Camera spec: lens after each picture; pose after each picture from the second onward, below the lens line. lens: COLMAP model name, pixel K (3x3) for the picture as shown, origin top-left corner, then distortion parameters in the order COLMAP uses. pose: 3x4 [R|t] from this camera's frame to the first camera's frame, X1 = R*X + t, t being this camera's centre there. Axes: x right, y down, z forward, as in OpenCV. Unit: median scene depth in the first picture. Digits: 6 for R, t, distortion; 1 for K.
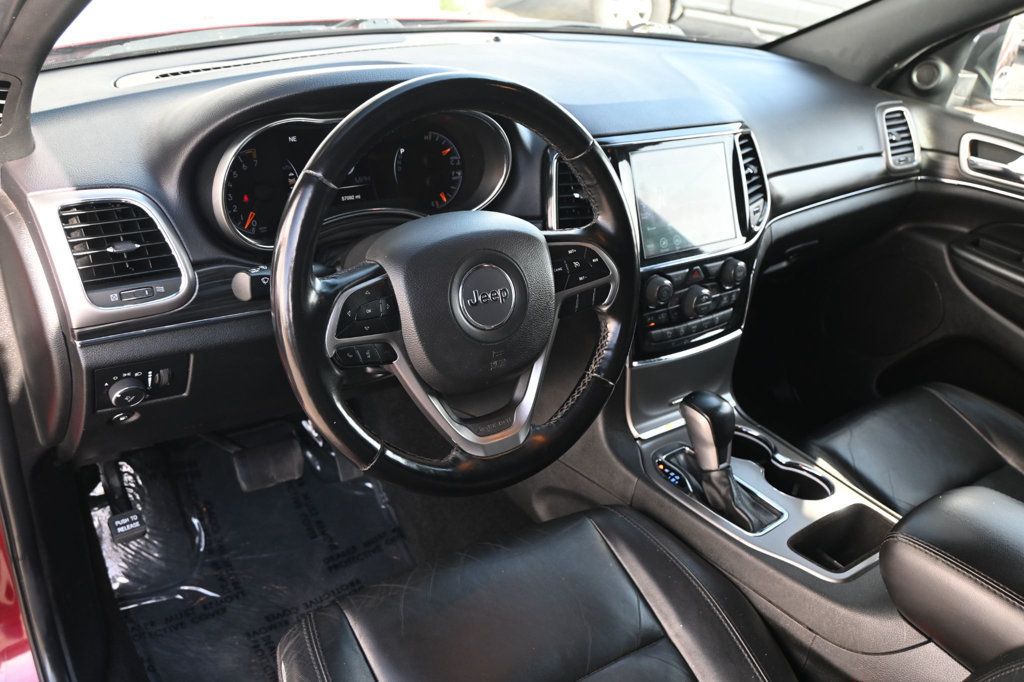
lens RADIAL K [[846.3, 0, 513.8], [0, 846.3, 342.3], [0, 0, 1]] dist [-0.017246, -0.002083]
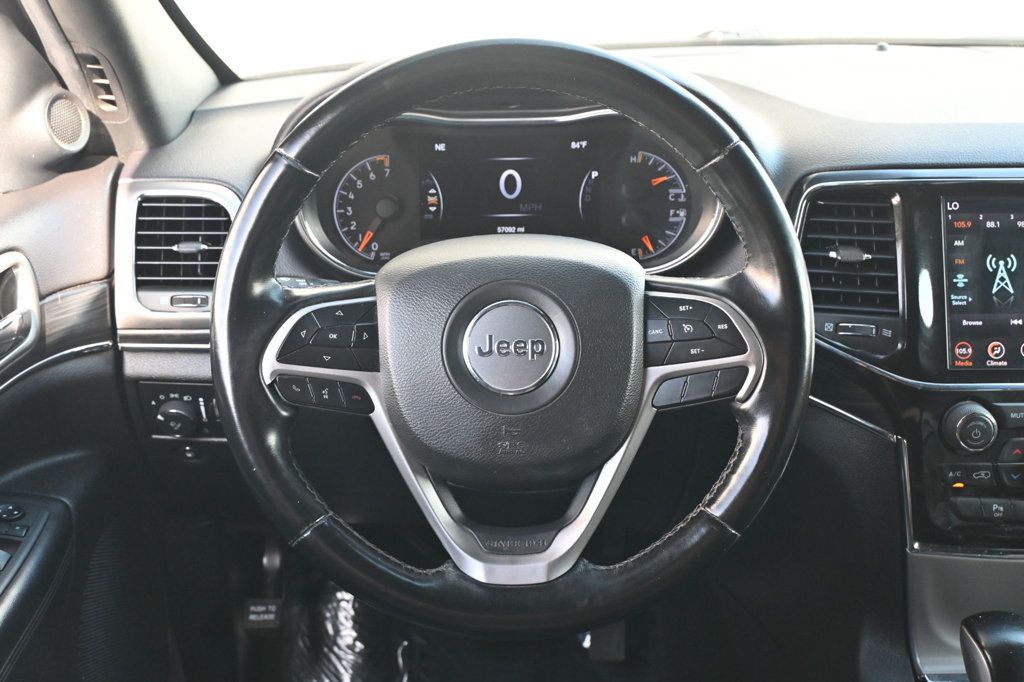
lens RADIAL K [[1171.4, 0, 511.9], [0, 1171.4, 338.6], [0, 0, 1]] dist [0.029727, 0.000000]
pose [[0.814707, 0.108857, -0.569564, 0.398967], [-0.203031, 0.973597, -0.104340, 0.029962], [0.543168, 0.200646, 0.815298, 0.170052]]
